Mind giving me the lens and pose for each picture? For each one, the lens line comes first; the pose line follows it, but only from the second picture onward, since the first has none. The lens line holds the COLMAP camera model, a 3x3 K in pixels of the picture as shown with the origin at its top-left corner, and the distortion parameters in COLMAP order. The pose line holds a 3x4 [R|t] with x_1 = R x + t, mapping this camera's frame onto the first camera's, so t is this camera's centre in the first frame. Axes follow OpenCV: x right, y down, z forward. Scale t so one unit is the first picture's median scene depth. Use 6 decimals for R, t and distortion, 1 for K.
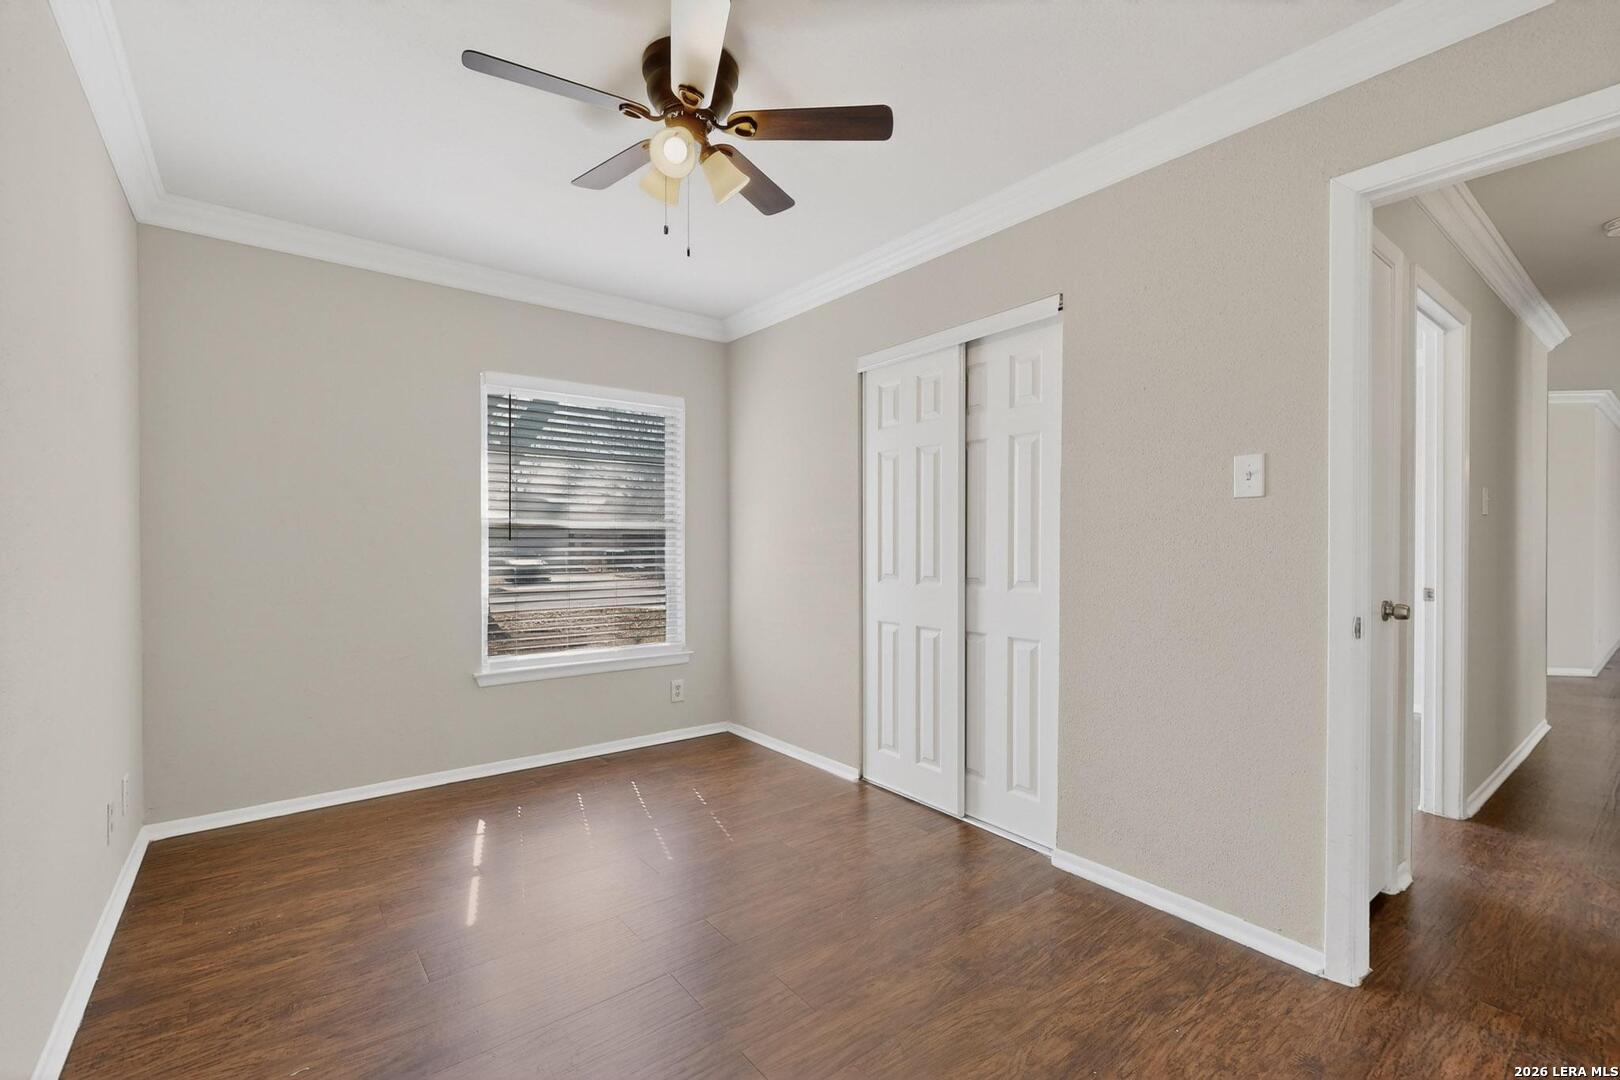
lens RADIAL K [[705.9, 0, 810.0], [0, 705.9, 540.0], [0, 0, 1]] dist [0.008426, -0.005292]
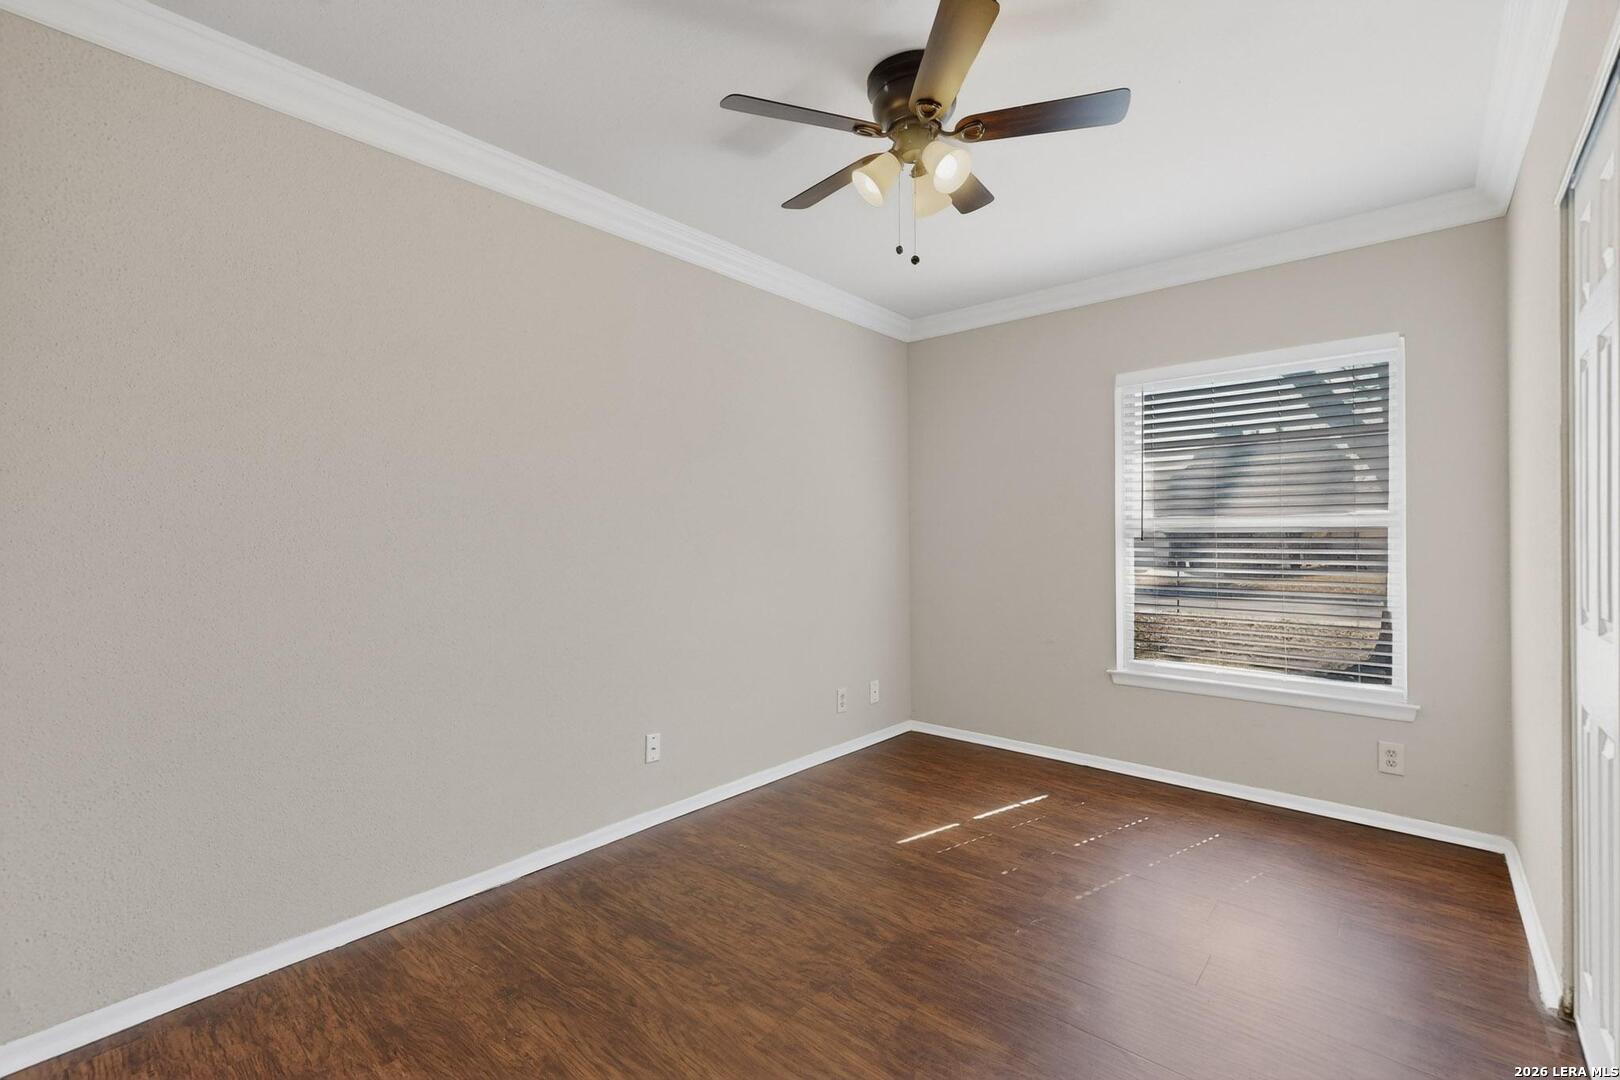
lens RADIAL K [[705.9, 0, 810.0], [0, 705.9, 540.0], [0, 0, 1]] dist [0.008426, -0.005292]
pose [[0.192617, -0.003543, -0.981268, 0.481197], [0.003373, 0.999990, -0.002949, 0.000869], [0.981268, -0.002742, 0.192627, 0.390874]]
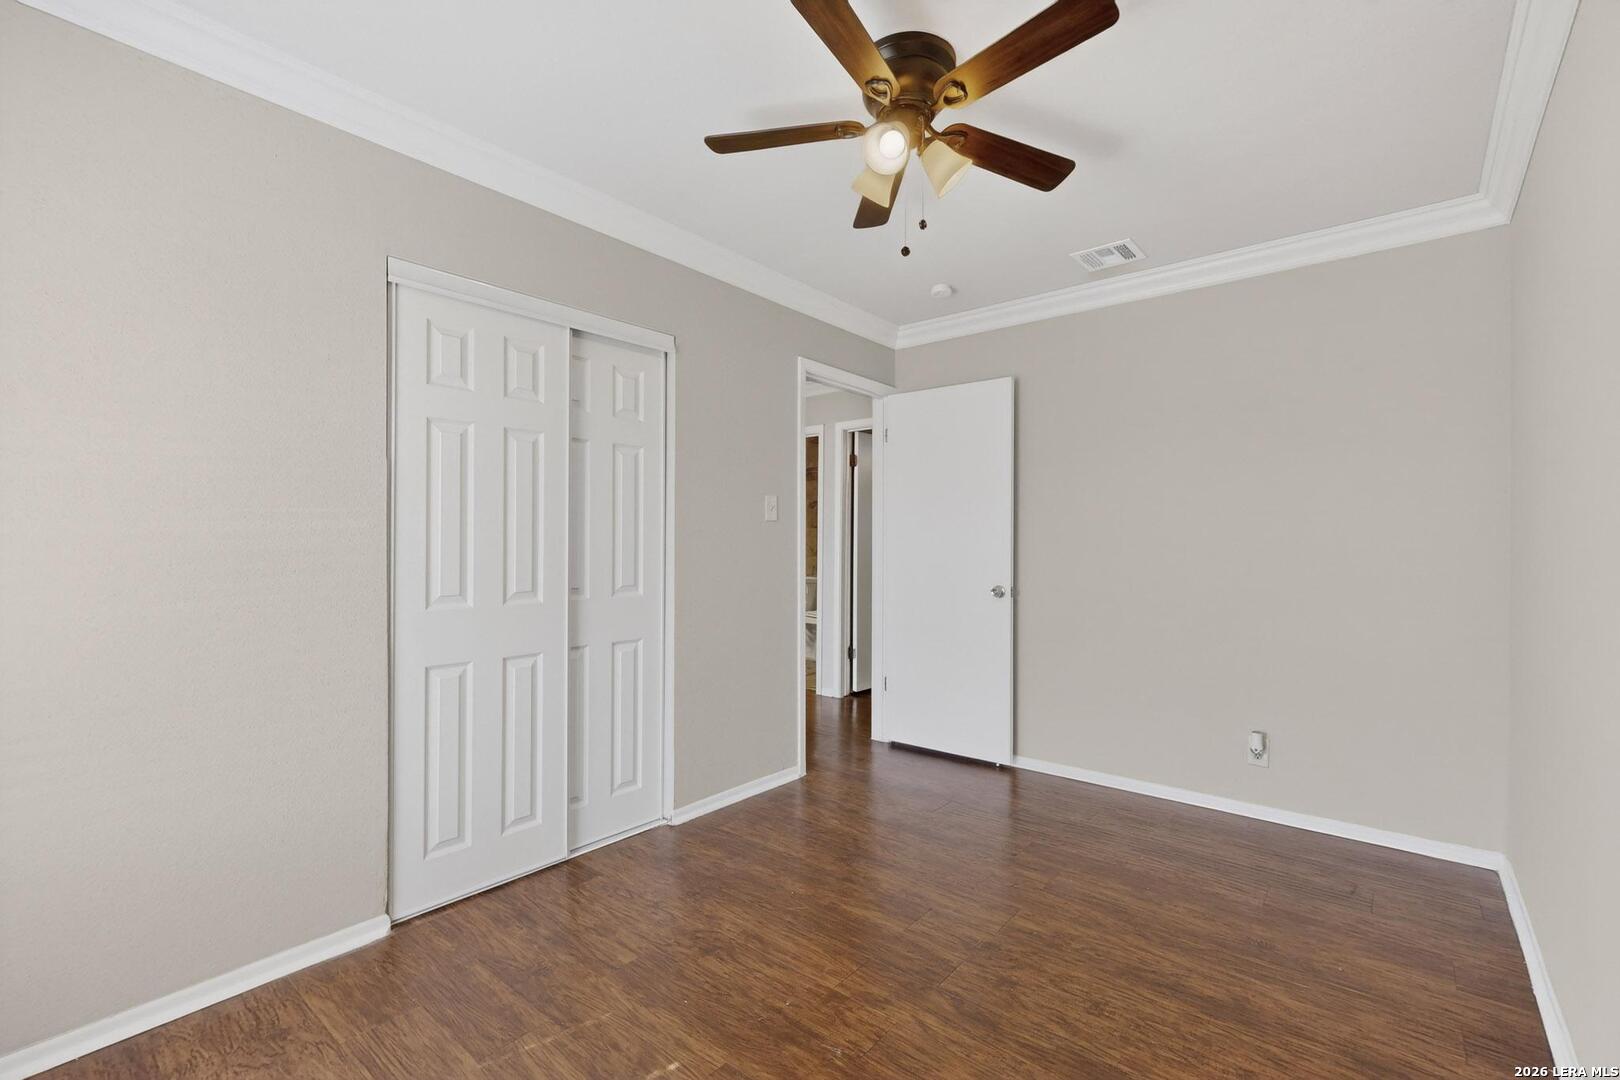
lens RADIAL K [[705.9, 0, 810.0], [0, 705.9, 540.0], [0, 0, 1]] dist [0.008426, -0.005292]
pose [[-0.215558, 0.004348, 0.976481, -0.649908], [-0.002802, 0.999983, -0.005072, -0.004623], [-0.976487, -0.003830, -0.215543, 0.799267]]
